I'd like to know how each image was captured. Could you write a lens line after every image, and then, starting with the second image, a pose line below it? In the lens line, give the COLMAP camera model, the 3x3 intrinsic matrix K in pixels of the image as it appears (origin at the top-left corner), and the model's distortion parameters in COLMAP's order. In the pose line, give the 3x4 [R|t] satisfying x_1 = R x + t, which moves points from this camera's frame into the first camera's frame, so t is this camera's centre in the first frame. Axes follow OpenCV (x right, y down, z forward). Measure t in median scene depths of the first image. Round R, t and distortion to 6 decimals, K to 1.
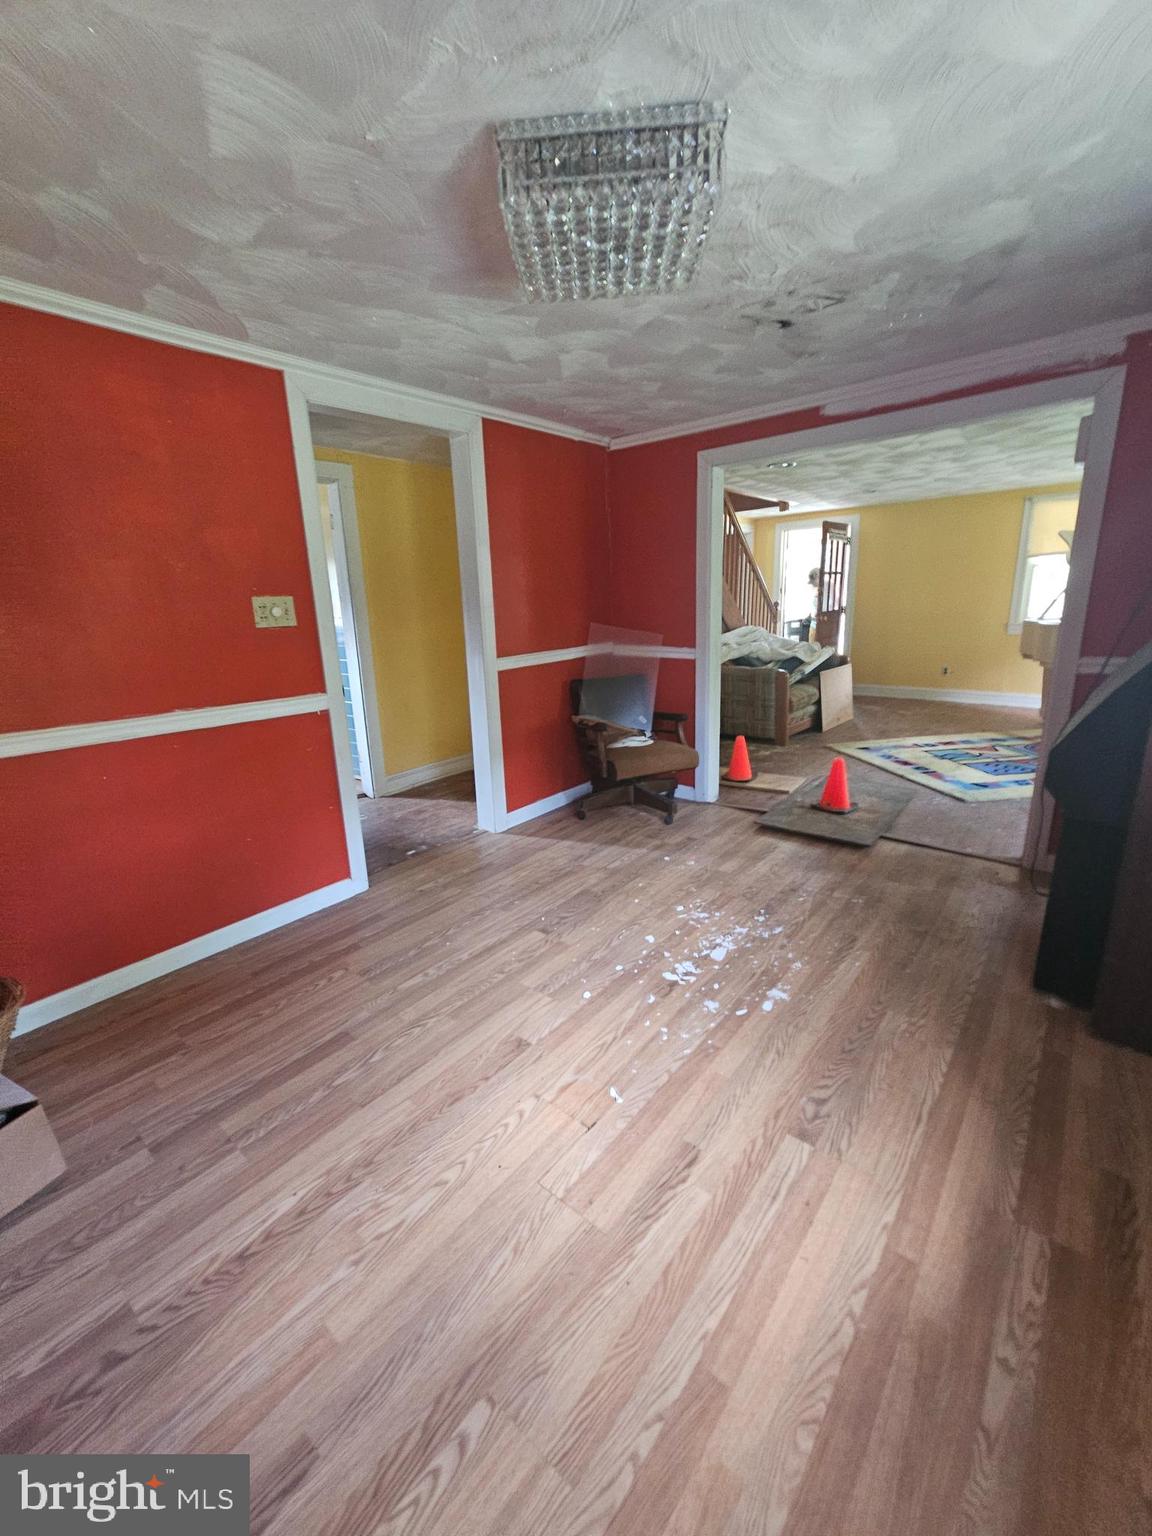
lens RADIAL K [[631.1, 0, 566.6], [0, 631.1, 764.3], [0, 0, 1]] dist [-0.001897, -0.000023]
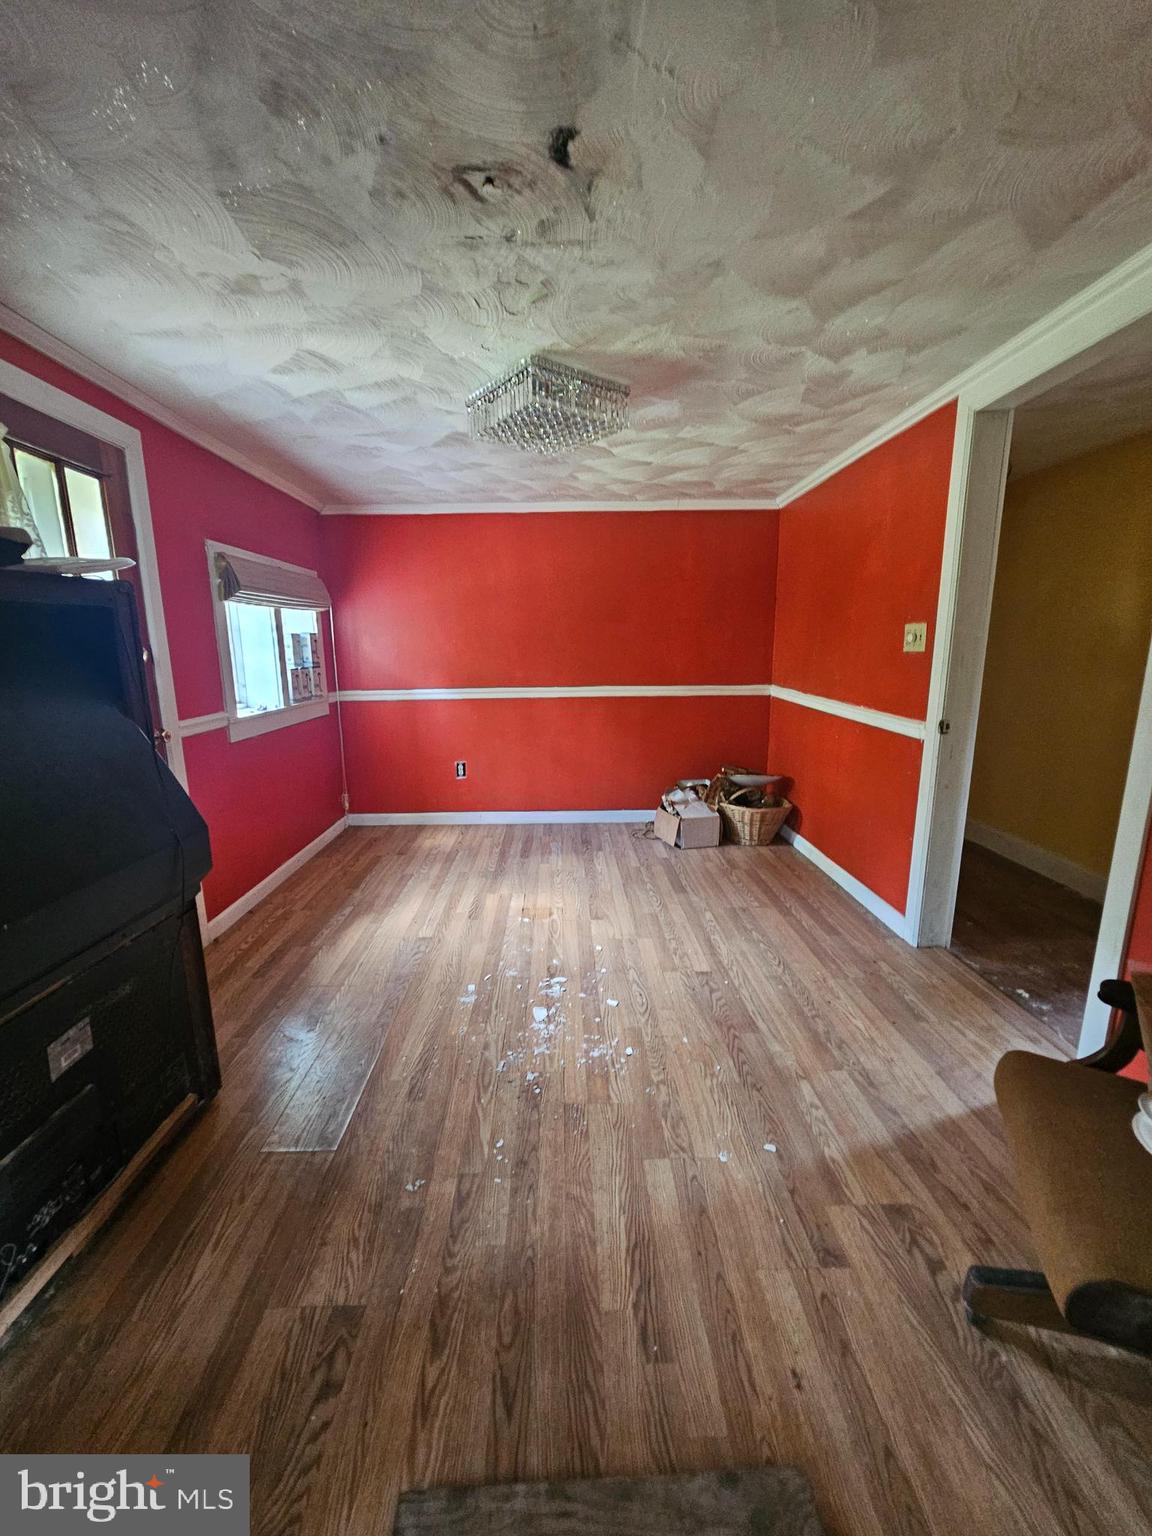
lens RADIAL K [[631.1, 0, 566.6], [0, 631.1, 764.3], [0, 0, 1]] dist [-0.001897, -0.000023]
pose [[-0.755879, 0.164934, -0.633596, 0.747725], [-0.130177, 0.910565, 0.392333, -0.416754], [0.641639, 0.379036, -0.666806, 1.512198]]
